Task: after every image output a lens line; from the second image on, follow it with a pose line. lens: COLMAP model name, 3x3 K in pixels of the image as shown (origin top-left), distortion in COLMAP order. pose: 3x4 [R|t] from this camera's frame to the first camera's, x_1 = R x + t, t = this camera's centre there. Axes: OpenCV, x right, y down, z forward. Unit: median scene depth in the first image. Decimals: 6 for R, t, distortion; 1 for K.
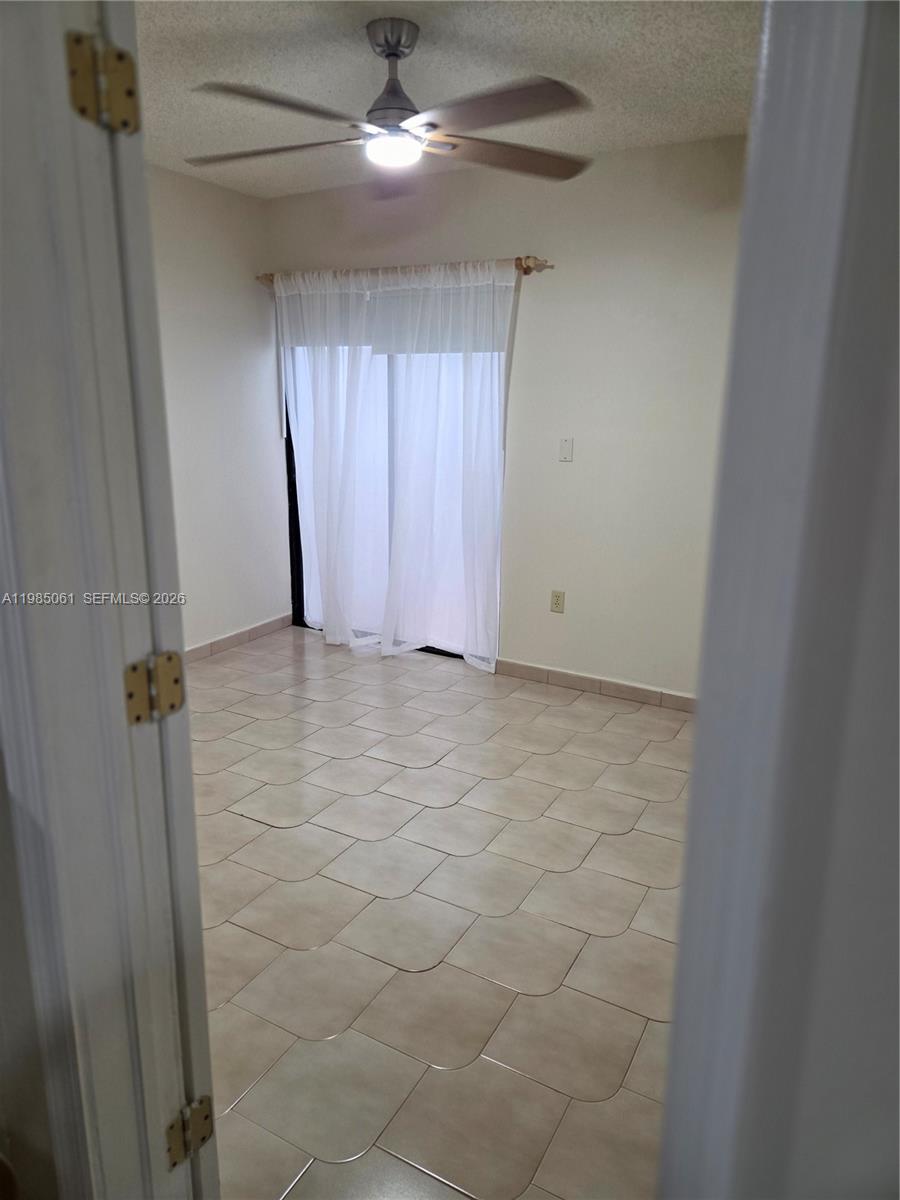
lens RADIAL K [[801.7, 0, 442.8], [0, 801.7, 586.5], [0, 0, 1]] dist [0.076770, -0.076973]
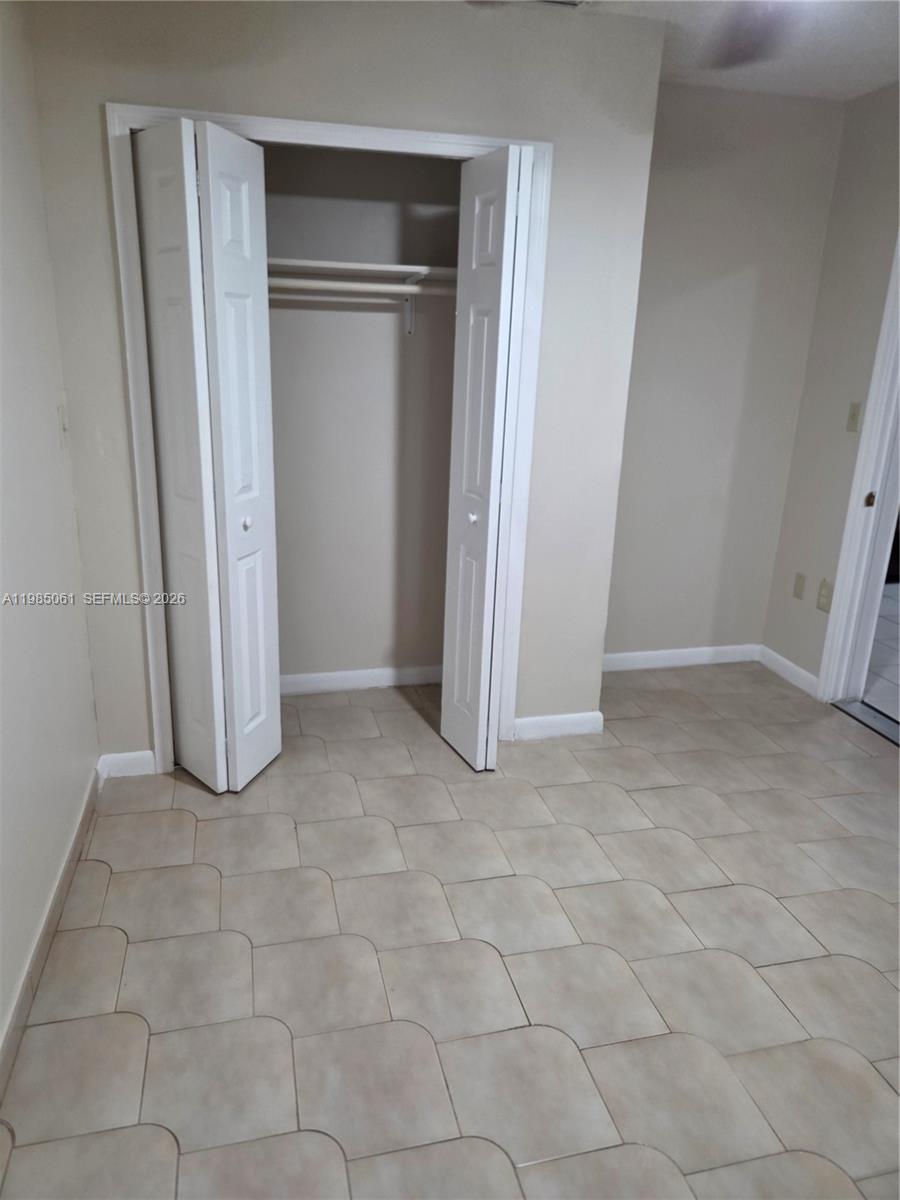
lens RADIAL K [[805.5, 0, 435.2], [0, 805.5, 601.0], [0, 0, 1]] dist [0.075698, -0.082260]
pose [[-0.687926, -0.242745, 0.683983, -0.345736], [0.132481, 0.884578, 0.447181, -0.372609], [-0.713587, 0.398242, -0.576365, 1.553773]]
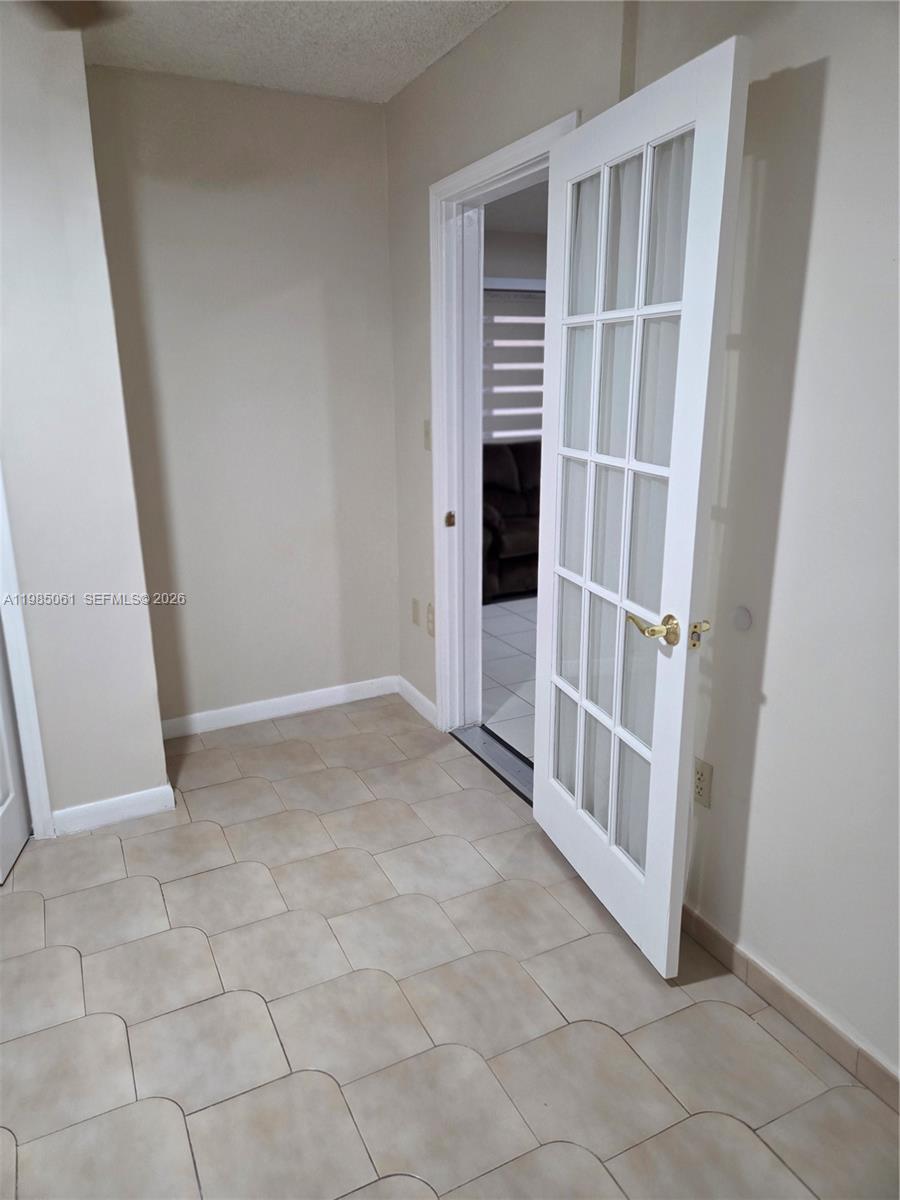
lens RADIAL K [[801.7, 0, 442.8], [0, 801.7, 586.5], [0, 0, 1]] dist [0.076770, -0.076973]
pose [[-0.833742, -0.133475, 0.535779, -0.553657], [0.132281, 0.893800, 0.428513, -0.282688], [-0.536075, 0.428142, -0.727543, 1.204401]]
